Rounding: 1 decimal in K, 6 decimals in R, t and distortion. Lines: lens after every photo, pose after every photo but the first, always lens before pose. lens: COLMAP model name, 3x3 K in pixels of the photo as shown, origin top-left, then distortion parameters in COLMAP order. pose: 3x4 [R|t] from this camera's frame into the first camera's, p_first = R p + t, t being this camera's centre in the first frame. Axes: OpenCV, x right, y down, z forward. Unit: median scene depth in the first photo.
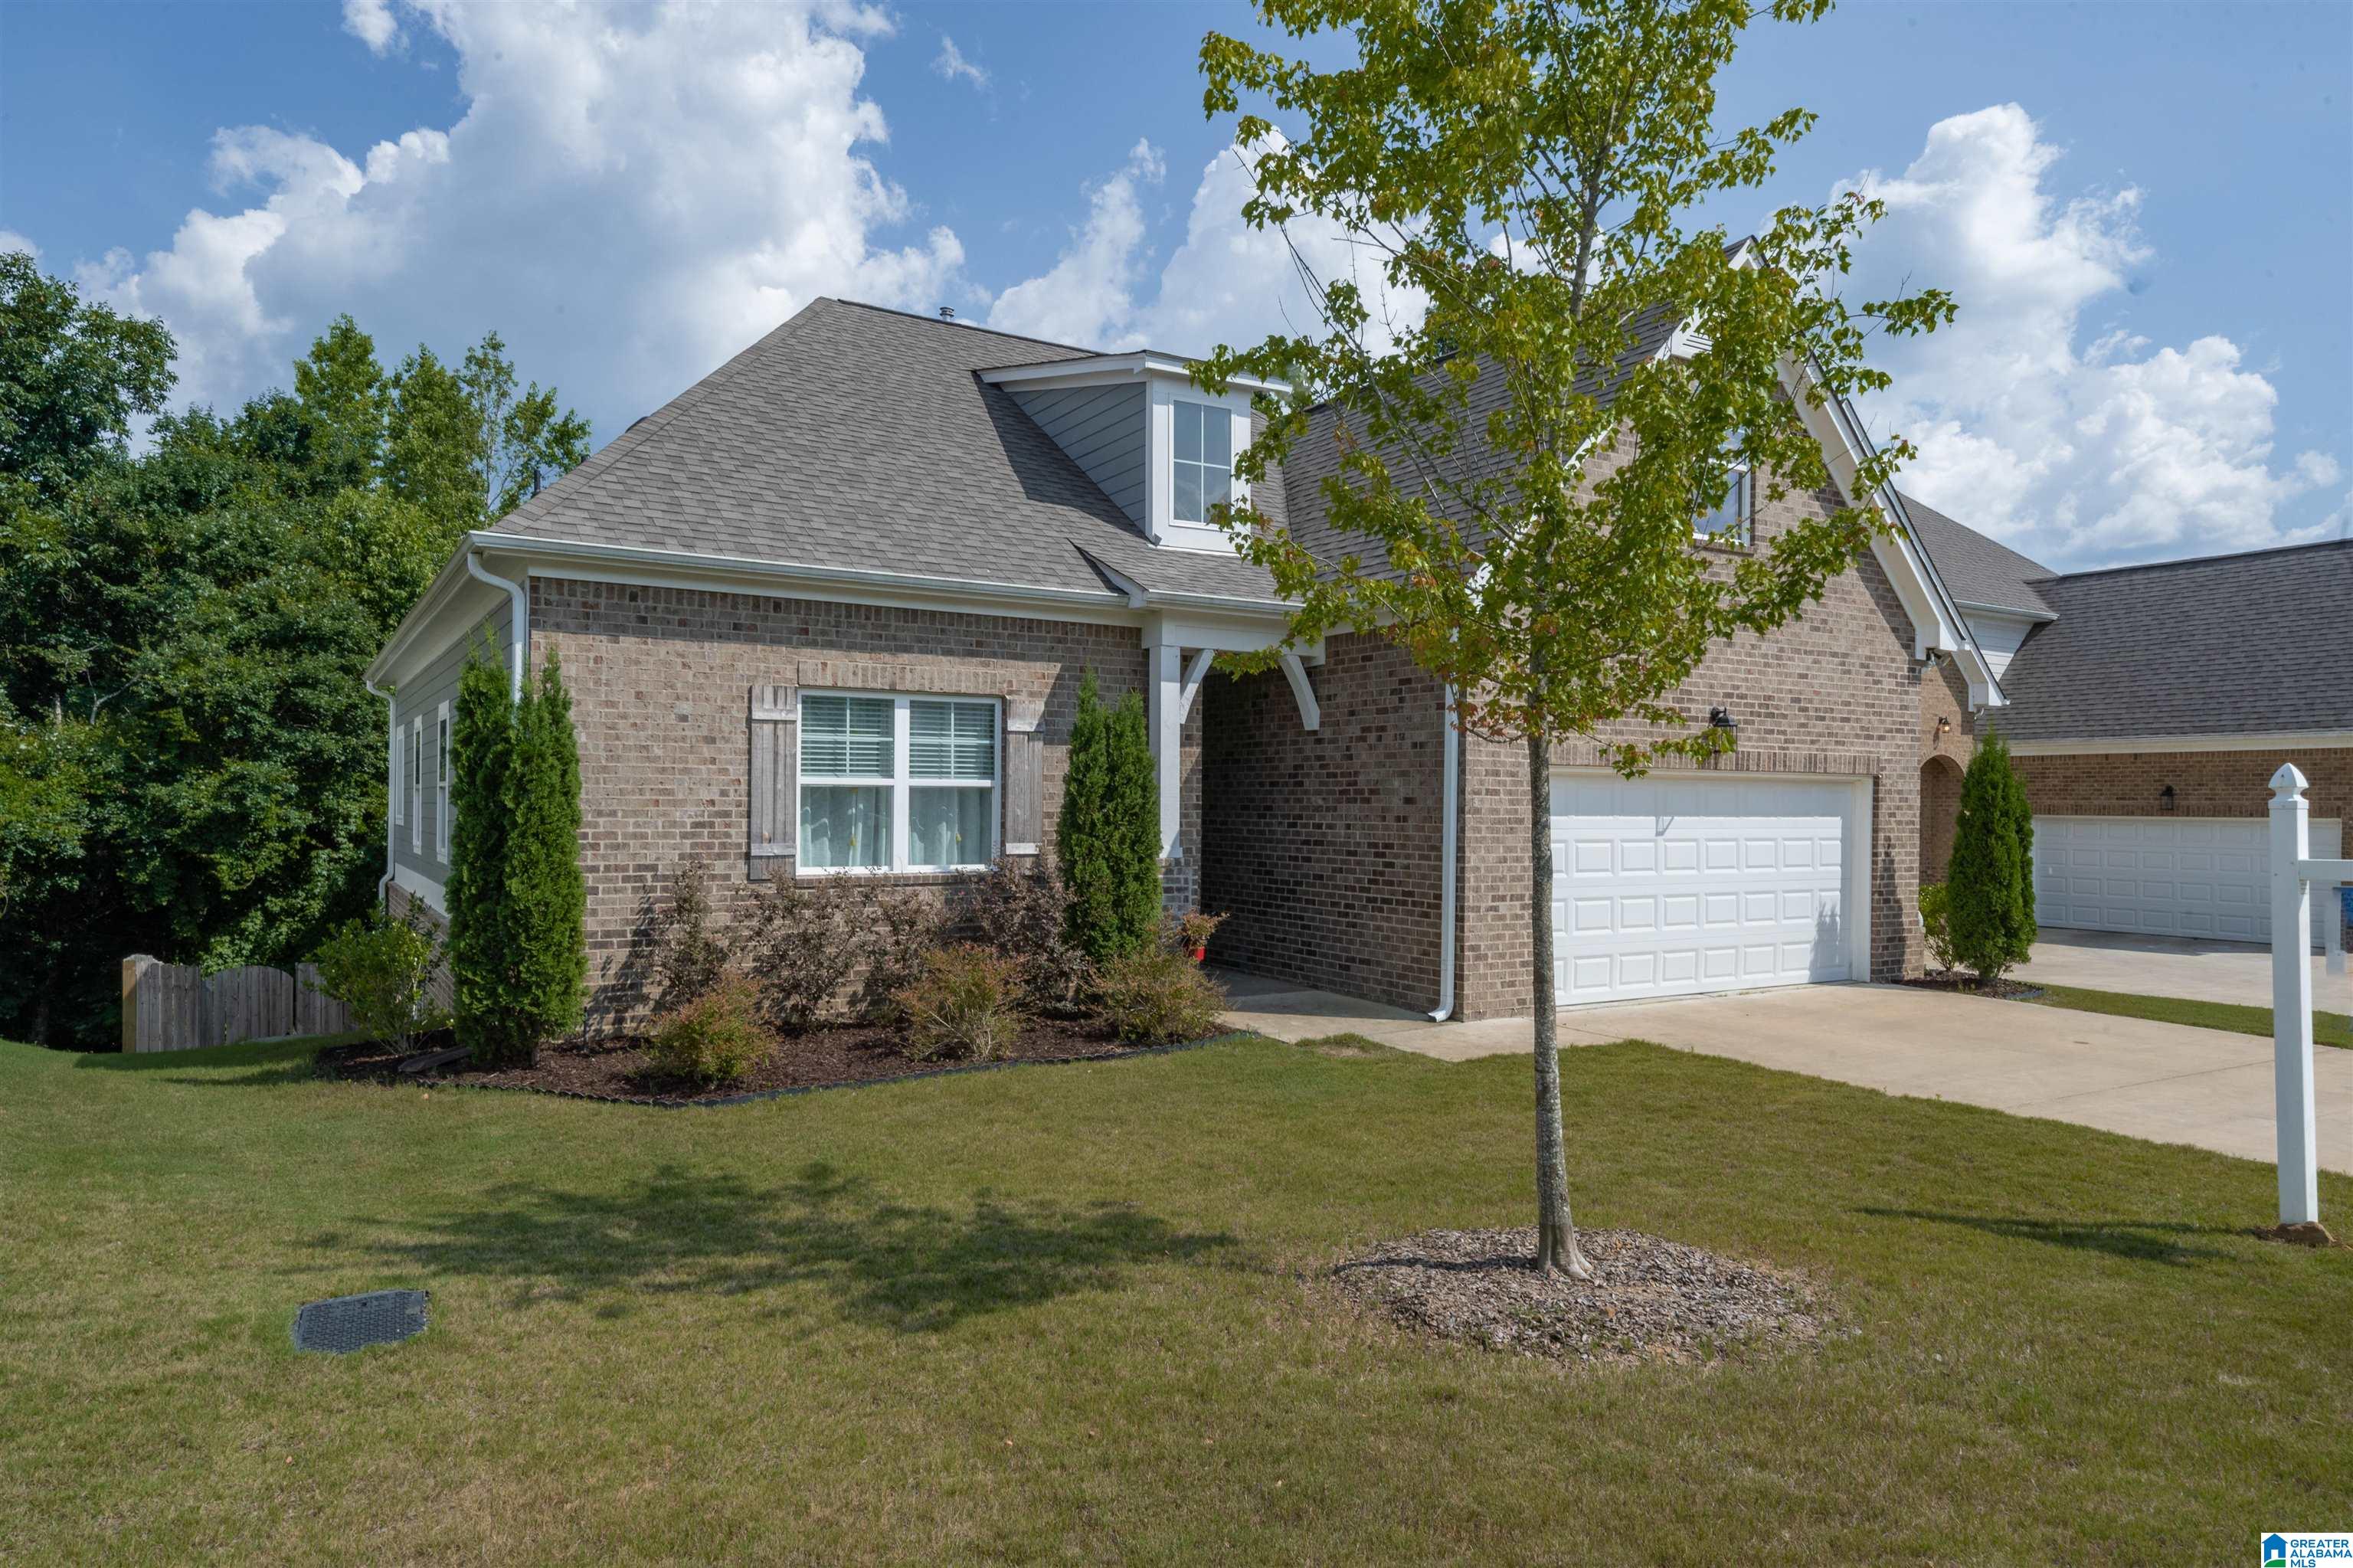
lens RADIAL K [[1485.6, 0, 1212.3], [0, 1485.6, 818.0], [0, 0, 1]] dist [0.030684, -0.004296]
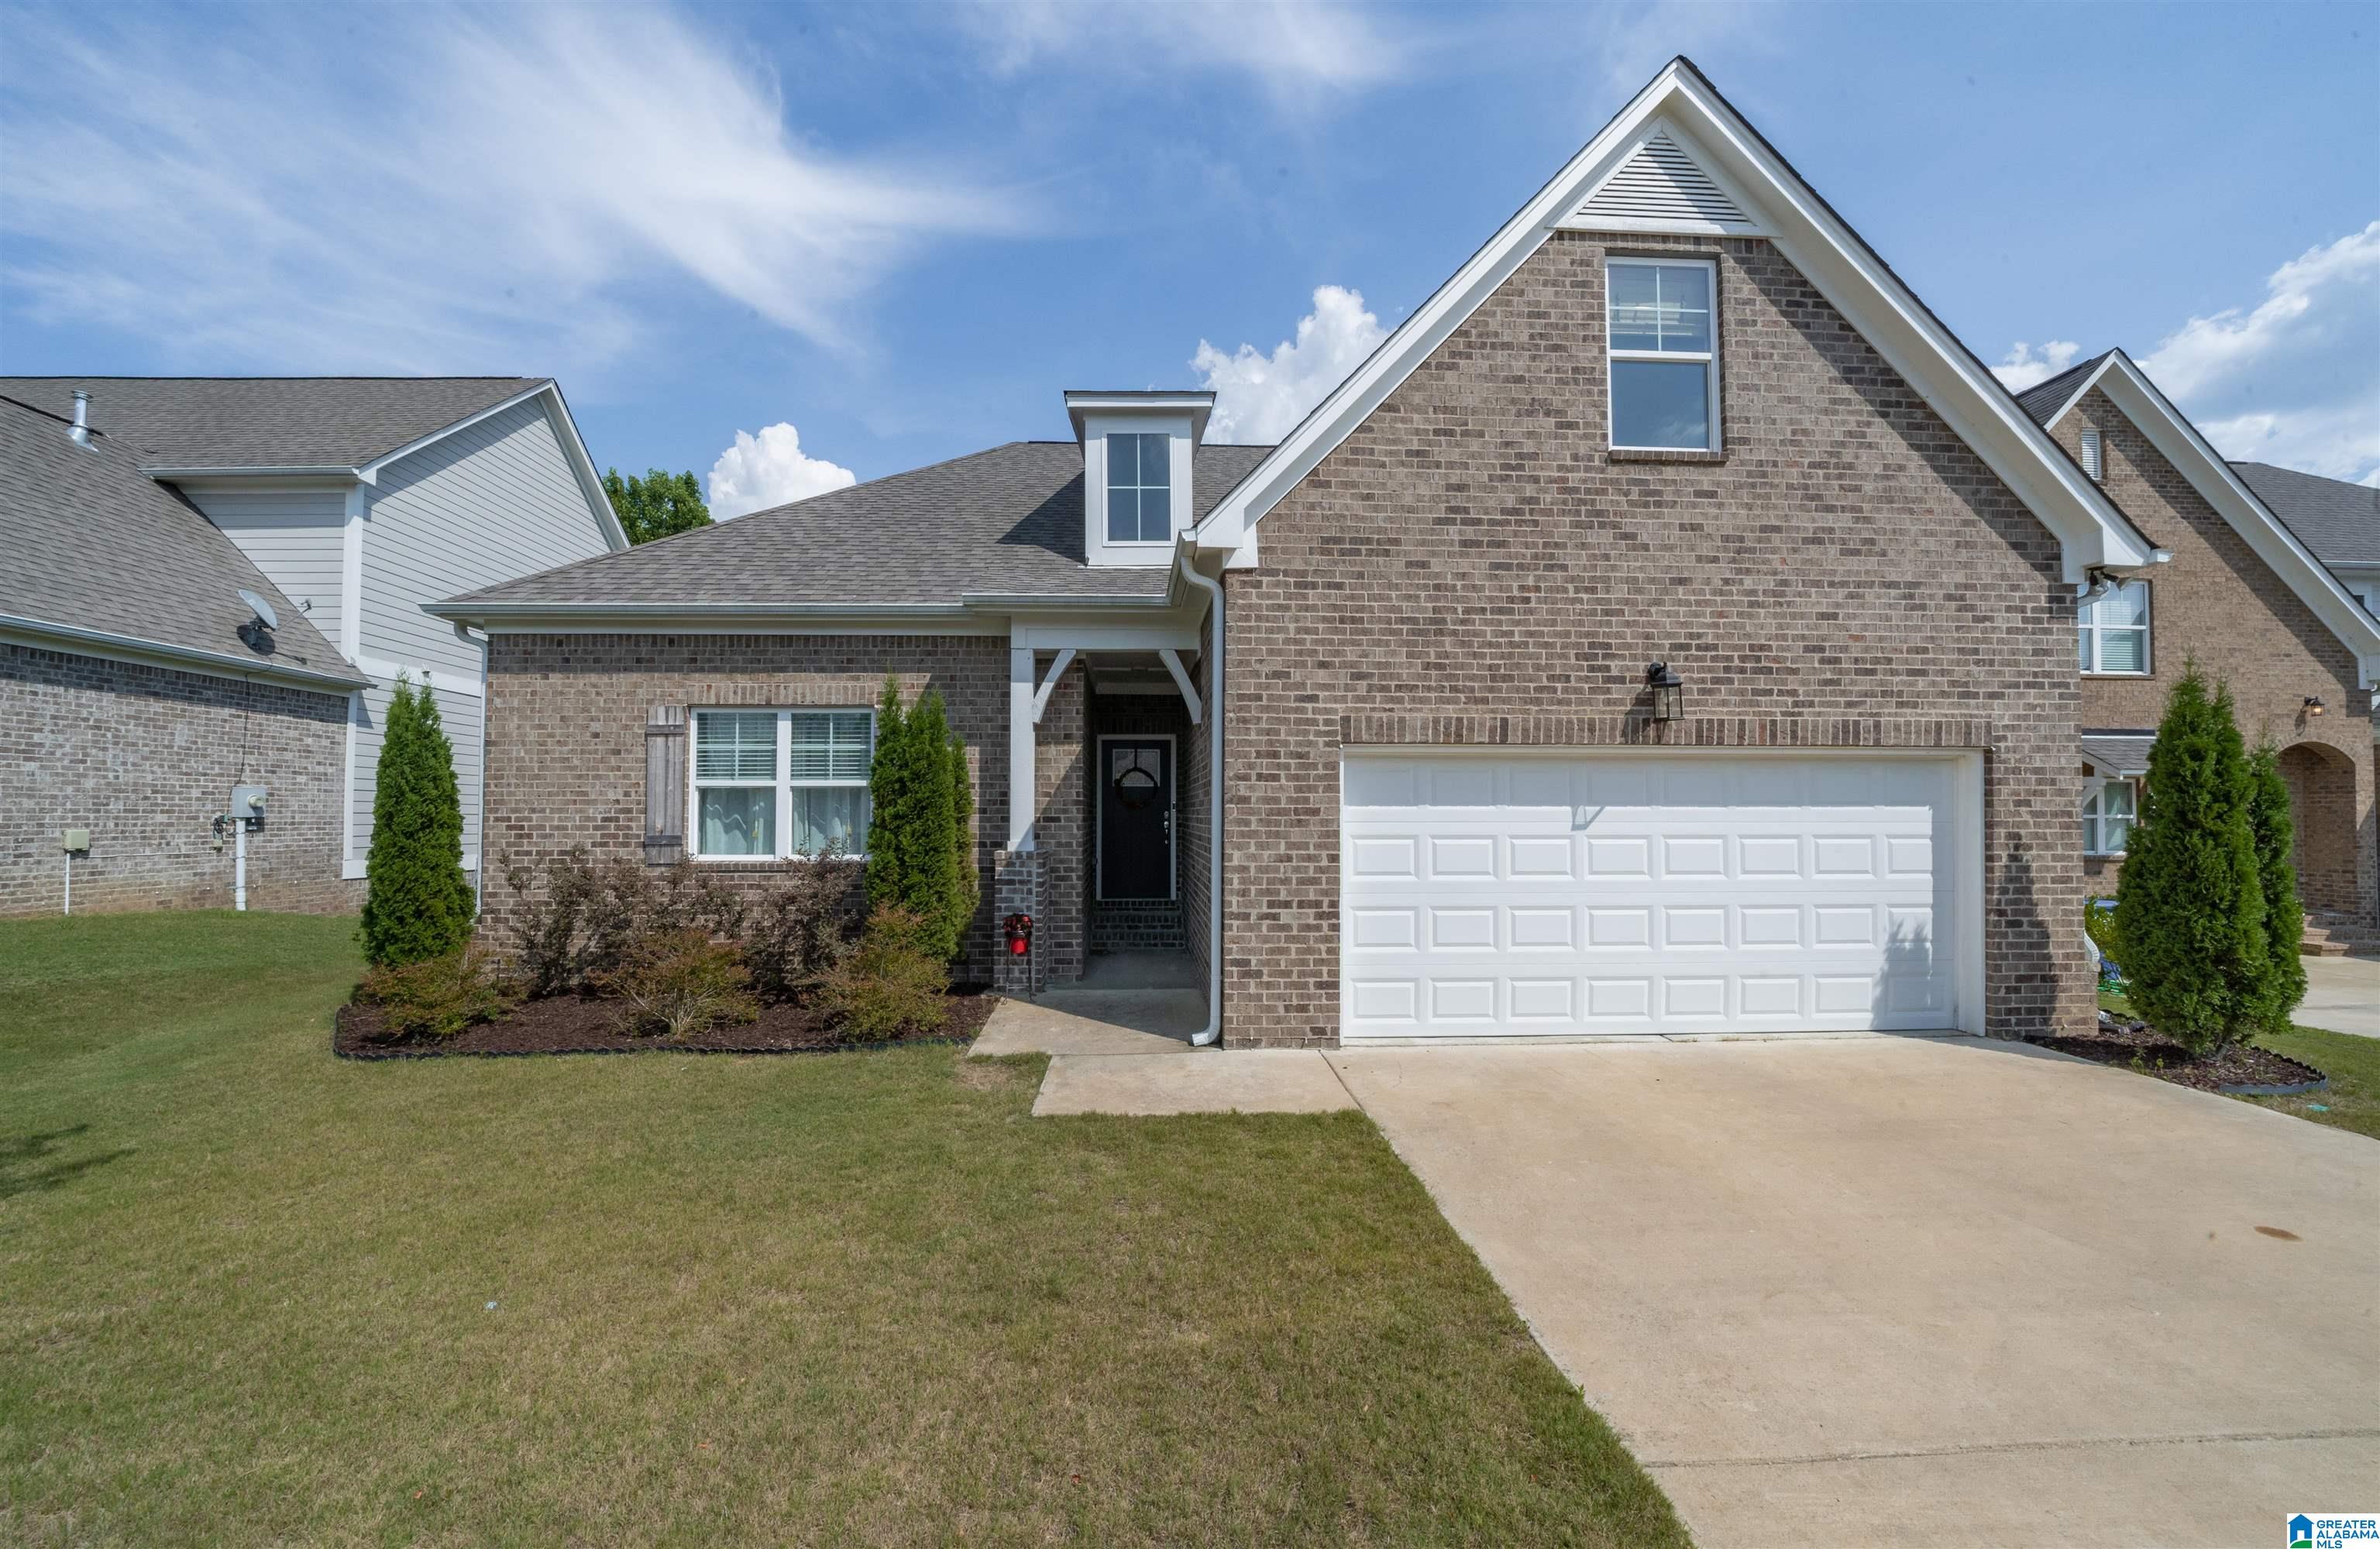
lens RADIAL K [[897.4, 0, 1157.5], [0, 897.4, 800.9], [0, 0, 1]] dist [-0.020373, 0.001010]
pose [[0.858587, -0.016500, -0.512402, 0.373168], [0.001926, 0.999579, -0.028961, 0.009973], [0.512664, 0.023878, 0.858257, 0.505610]]
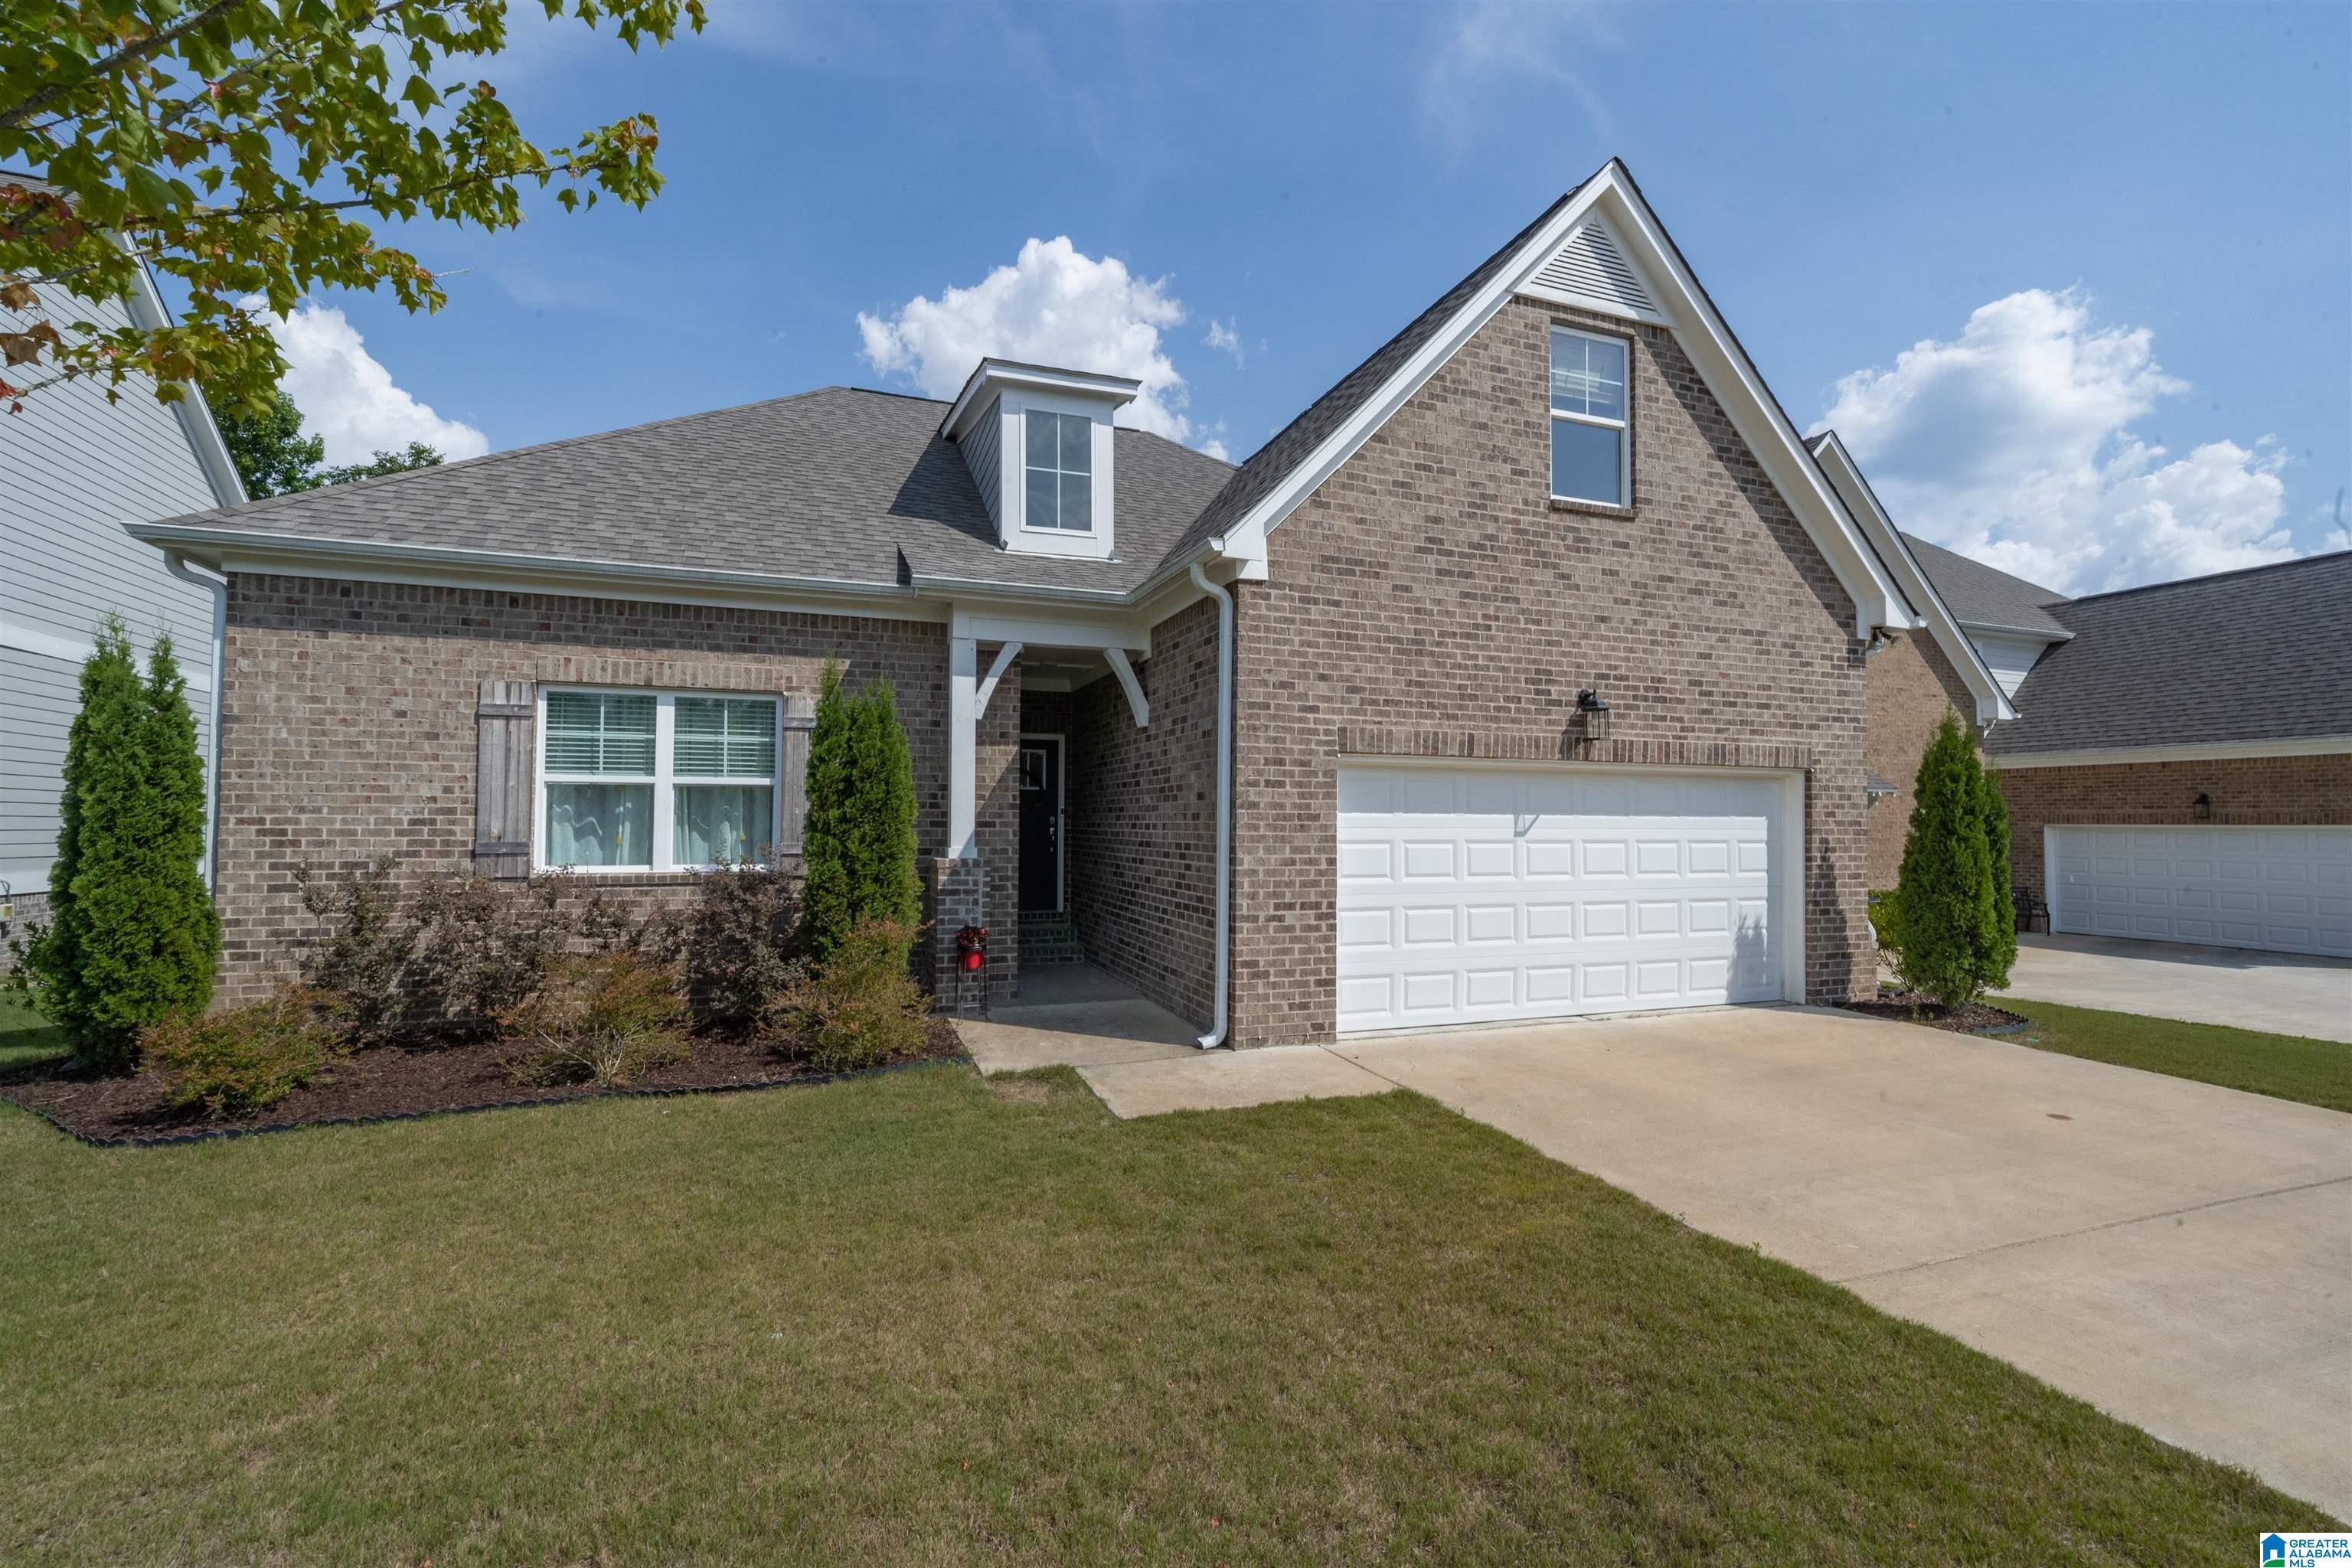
lens RADIAL K [[1019.4, 0, 1179.3], [0, 1019.4, 803.6], [0, 0, 1]] dist [0.001791, 0.001028]
pose [[0.975405, -0.008064, -0.220274, 0.251006], [0.001140, 0.999502, -0.031547, 0.012160], [0.220419, 0.030520, 0.974928, 0.386194]]
